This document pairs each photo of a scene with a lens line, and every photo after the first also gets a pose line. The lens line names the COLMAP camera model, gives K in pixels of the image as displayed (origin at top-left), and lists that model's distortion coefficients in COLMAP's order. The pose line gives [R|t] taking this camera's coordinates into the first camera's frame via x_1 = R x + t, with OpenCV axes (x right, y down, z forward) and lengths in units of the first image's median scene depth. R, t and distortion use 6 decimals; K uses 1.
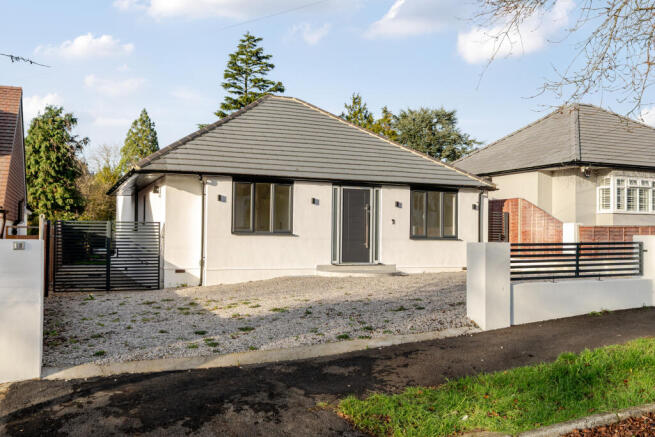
lens RADIAL K [[607.8, 0, 326.5], [0, 607.8, 216.9], [0, 0, 1]] dist [-0.030402, 0.000000]
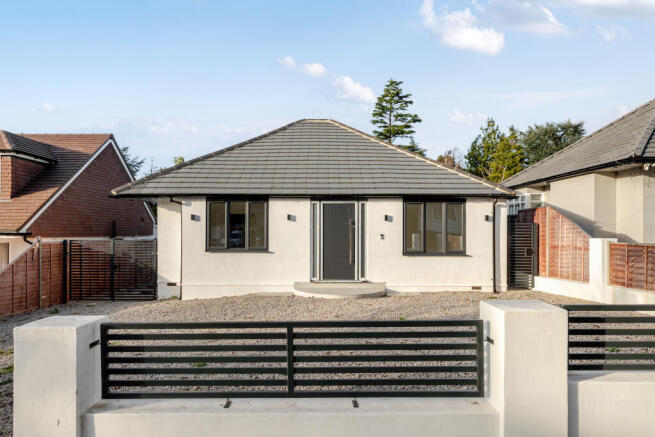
lens RADIAL K [[423.6, 0, 328.0], [0, 423.6, 221.6], [0, 0, 1]] dist [-0.002611, -0.004370]
pose [[0.916599, -0.017332, -0.399432, 0.285893], [0.019378, 0.999812, 0.001084, -0.017231], [0.399338, -0.008734, 0.916762, 0.355392]]
